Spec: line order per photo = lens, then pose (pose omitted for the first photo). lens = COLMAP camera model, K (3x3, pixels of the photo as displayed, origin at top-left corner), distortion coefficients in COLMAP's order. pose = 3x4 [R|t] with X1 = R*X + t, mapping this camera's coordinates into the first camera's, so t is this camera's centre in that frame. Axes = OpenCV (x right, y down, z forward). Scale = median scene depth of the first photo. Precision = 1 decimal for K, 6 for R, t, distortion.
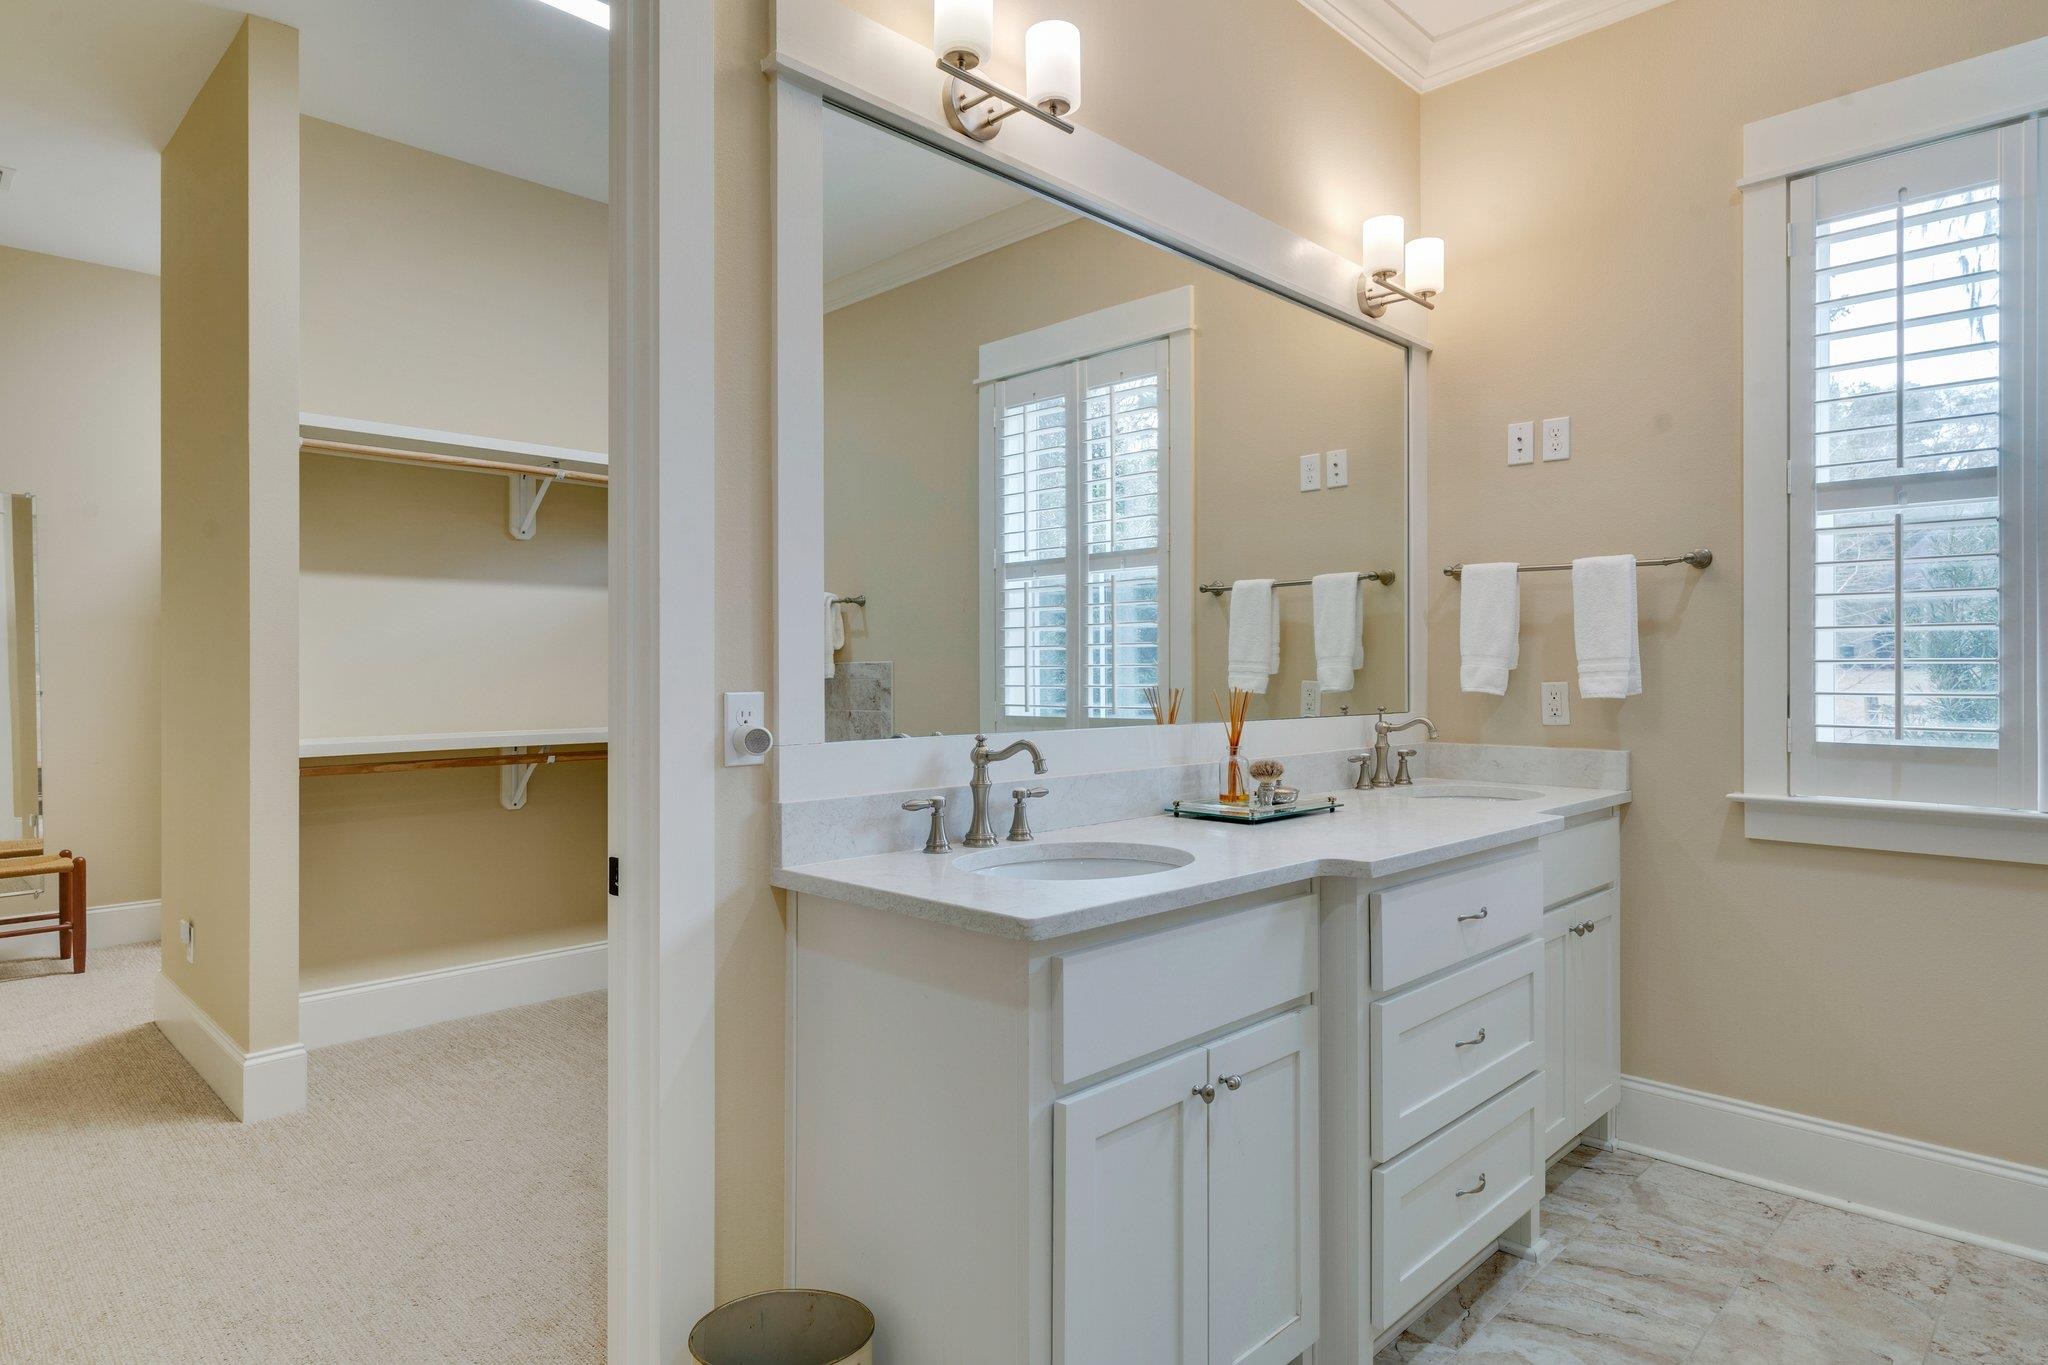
lens RADIAL K [[1129.3, 0, 1021.6], [0, 1129.3, 674.8], [0, 0, 1]] dist [-0.005032, 0.003587]
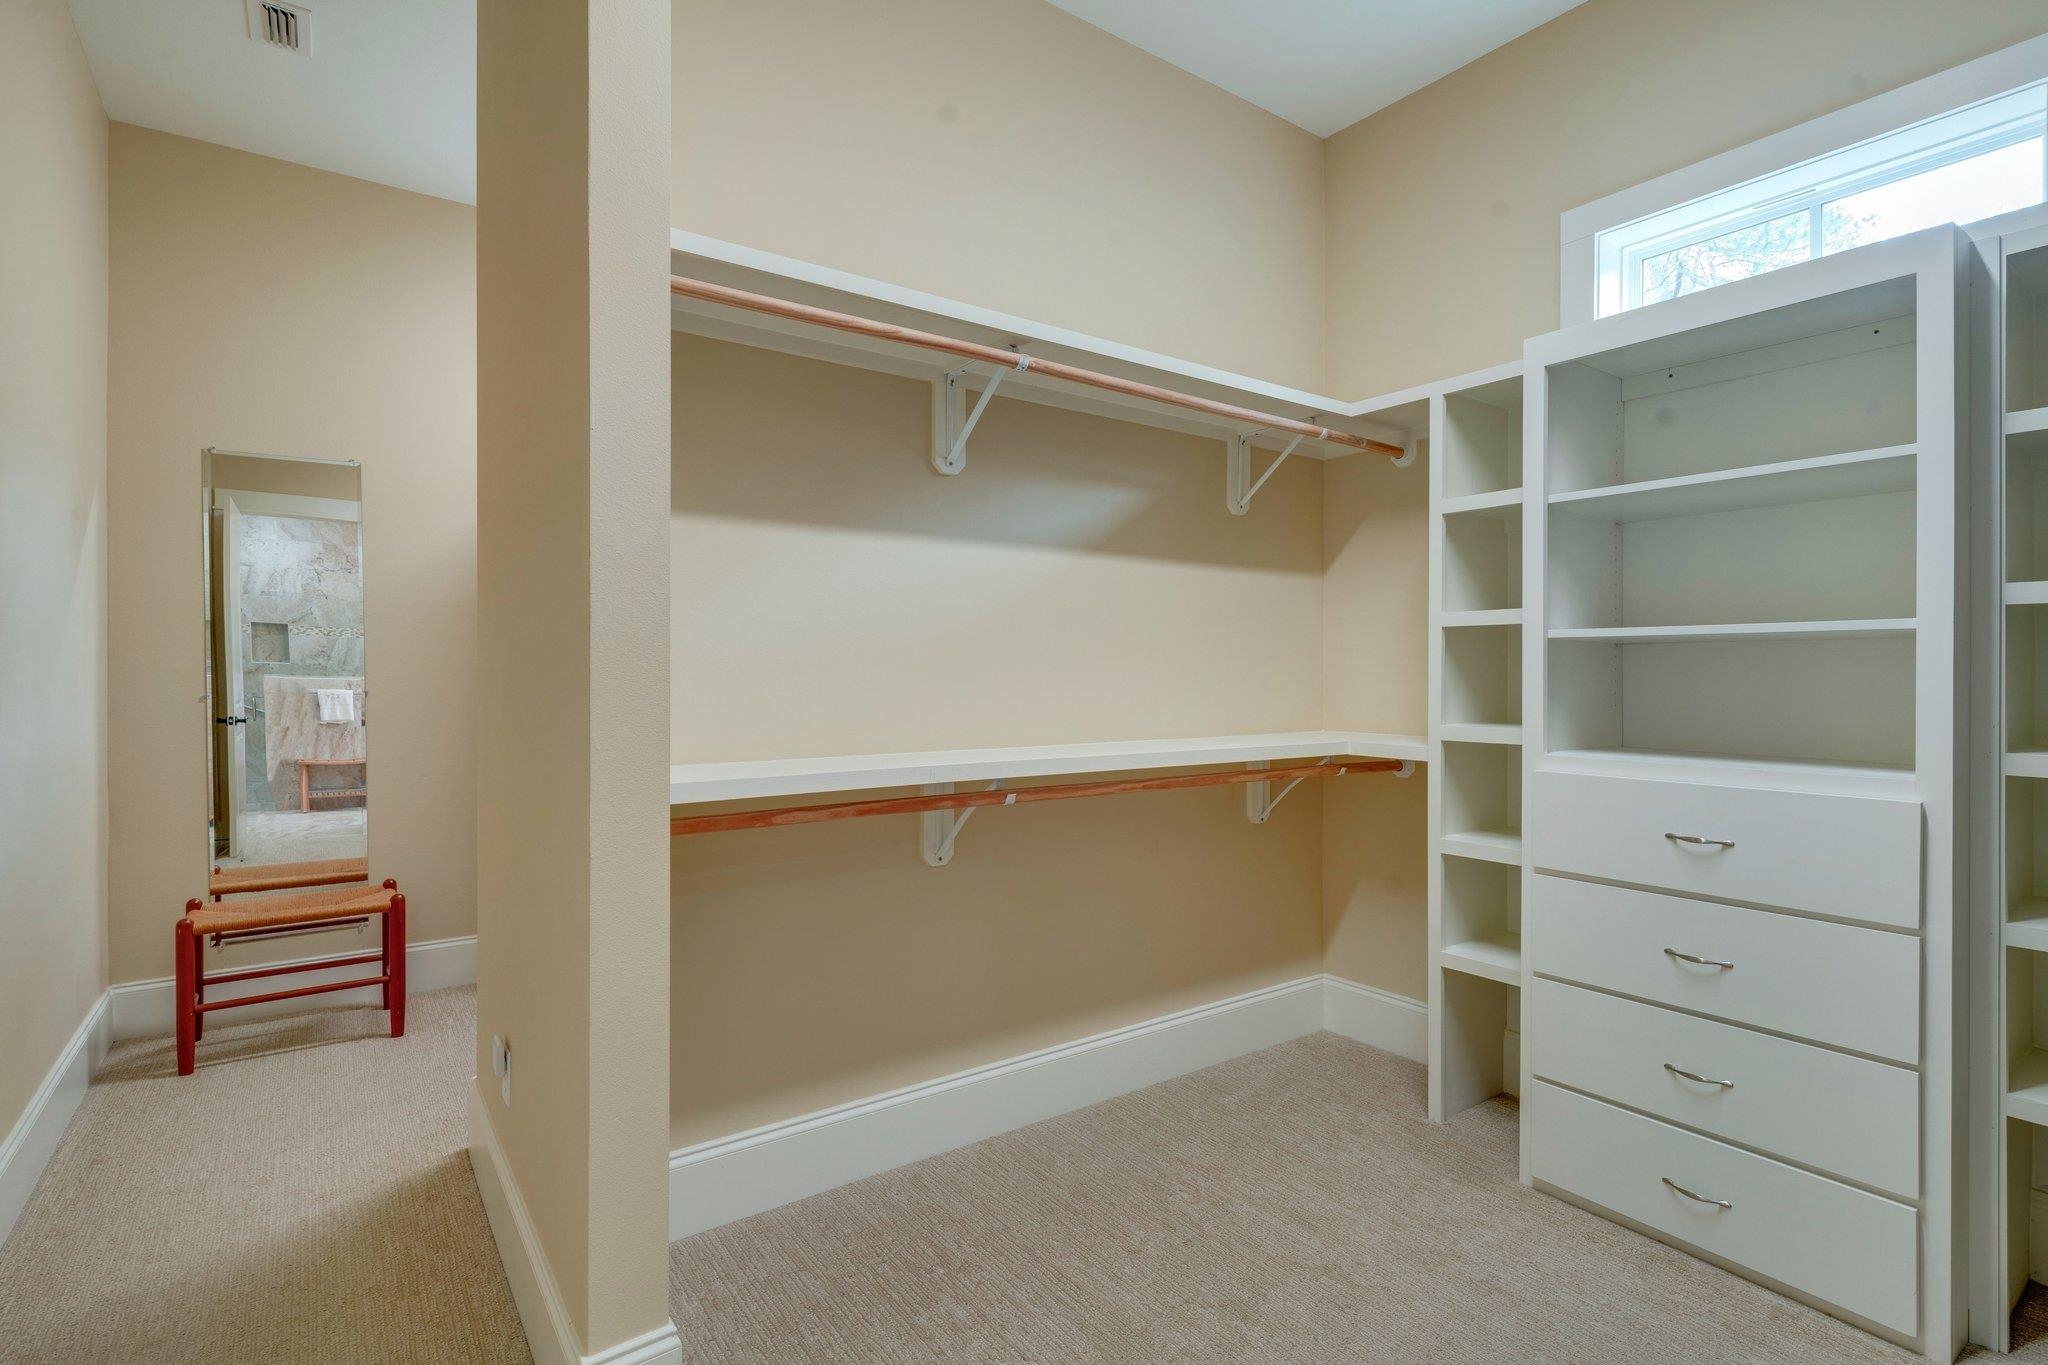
lens RADIAL K [[980.9, 0, 1023.4], [0, 980.9, 682.3], [0, 0, 1]] dist [0.001714, 0.000421]
pose [[0.984254, 0.003058, -0.176733, -0.292984], [-0.003877, 0.999983, -0.004286, 0.009168], [0.176717, 0.004903, 0.984249, 0.420986]]
